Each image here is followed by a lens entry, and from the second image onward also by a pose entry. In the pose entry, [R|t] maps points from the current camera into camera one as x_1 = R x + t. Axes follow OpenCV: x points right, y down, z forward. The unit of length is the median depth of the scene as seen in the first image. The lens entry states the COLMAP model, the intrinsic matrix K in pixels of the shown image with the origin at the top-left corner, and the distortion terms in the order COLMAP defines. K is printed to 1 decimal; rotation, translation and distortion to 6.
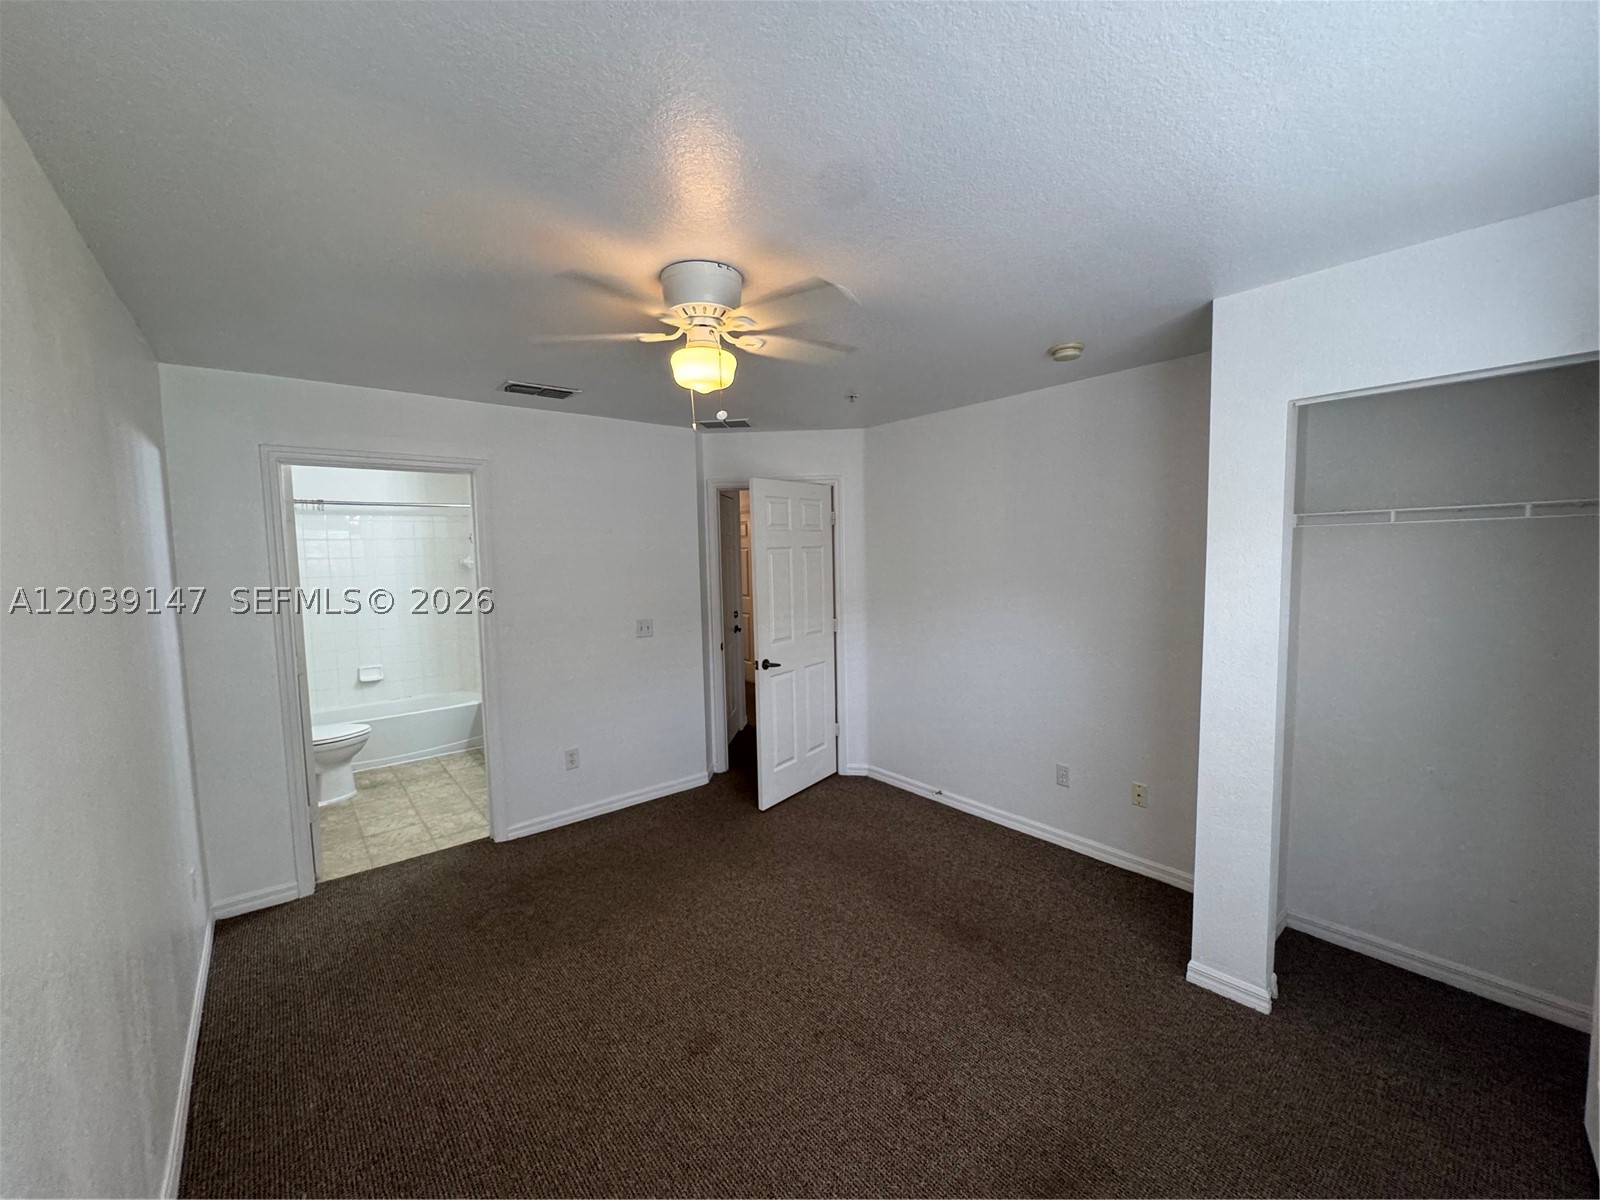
lens RADIAL K [[640.2, 0, 803.7], [0, 640.2, 608.2], [0, 0, 1]] dist [-0.004671, 0.000305]
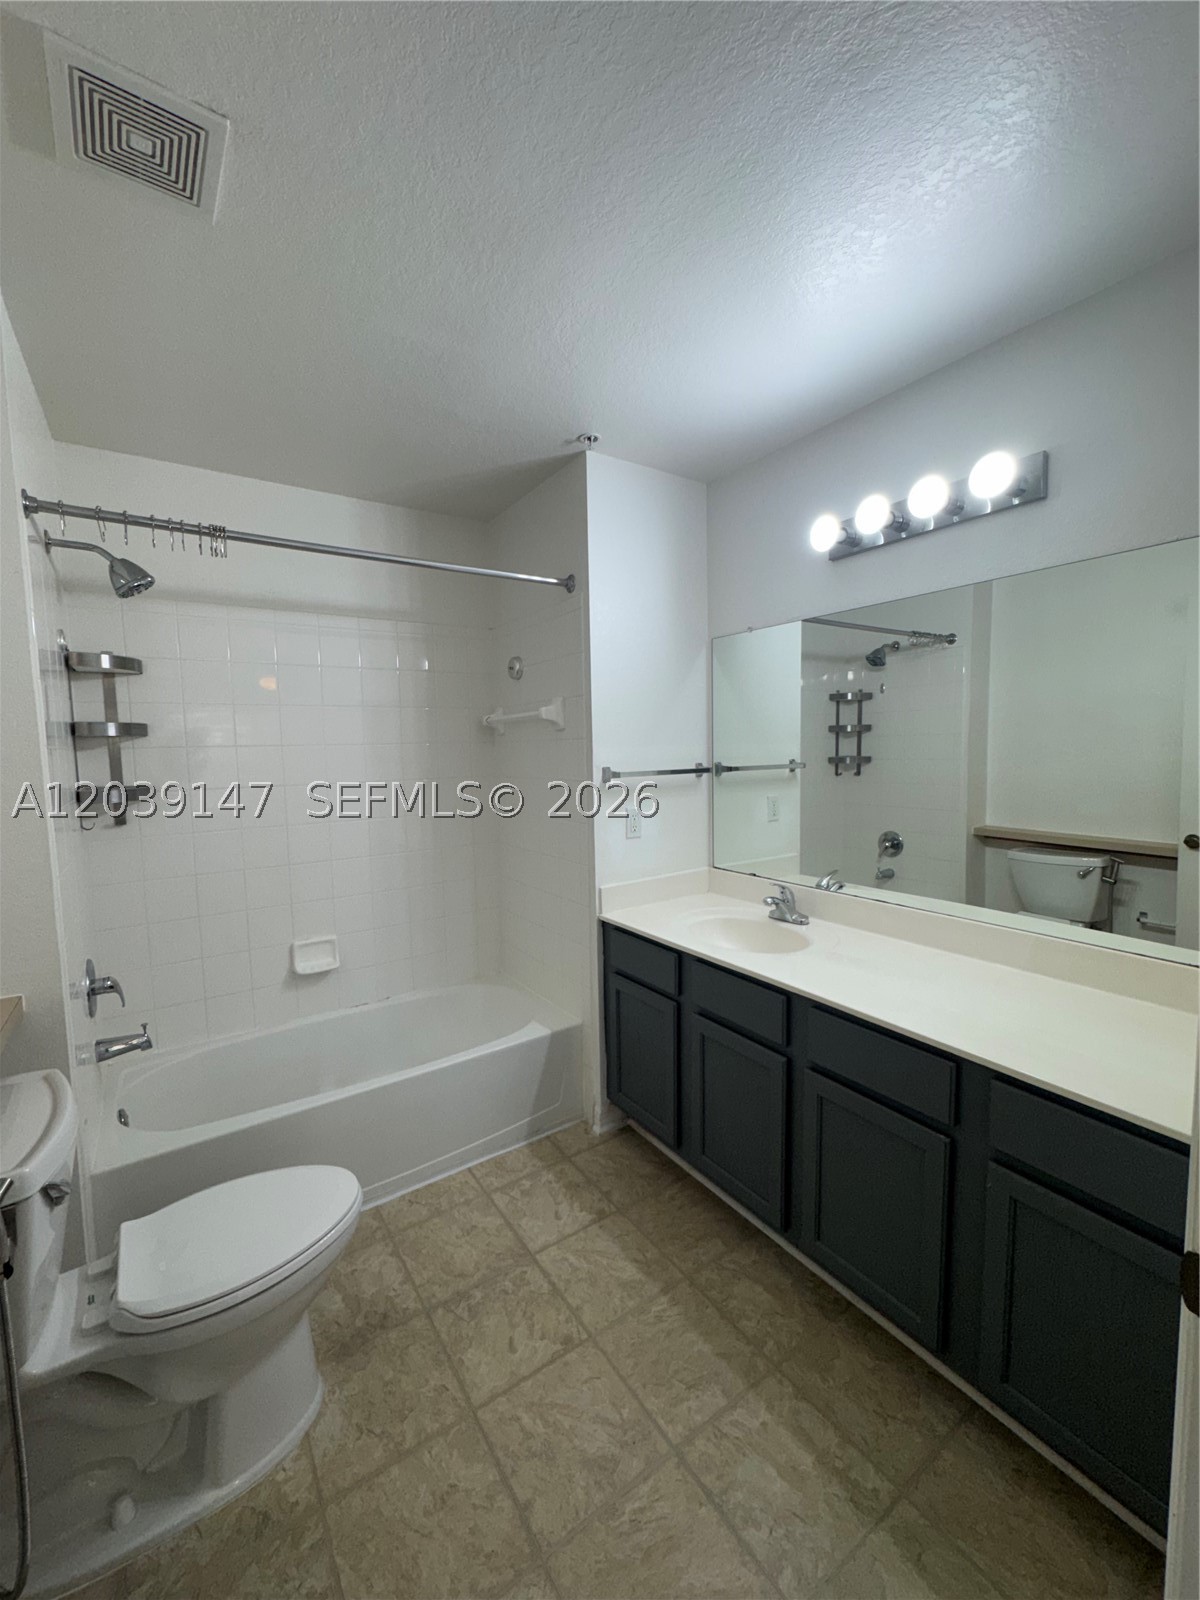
lens RADIAL K [[640.2, 0, 599.2], [0, 640.2, 811.1], [0, 0, 1]] dist [-0.004671, 0.000305]
pose [[0.994282, -0.001792, -0.106772, -0.499387], [0.001124, 0.999979, -0.006314, -0.001973], [0.106781, 0.006158, 0.994264, 0.658261]]
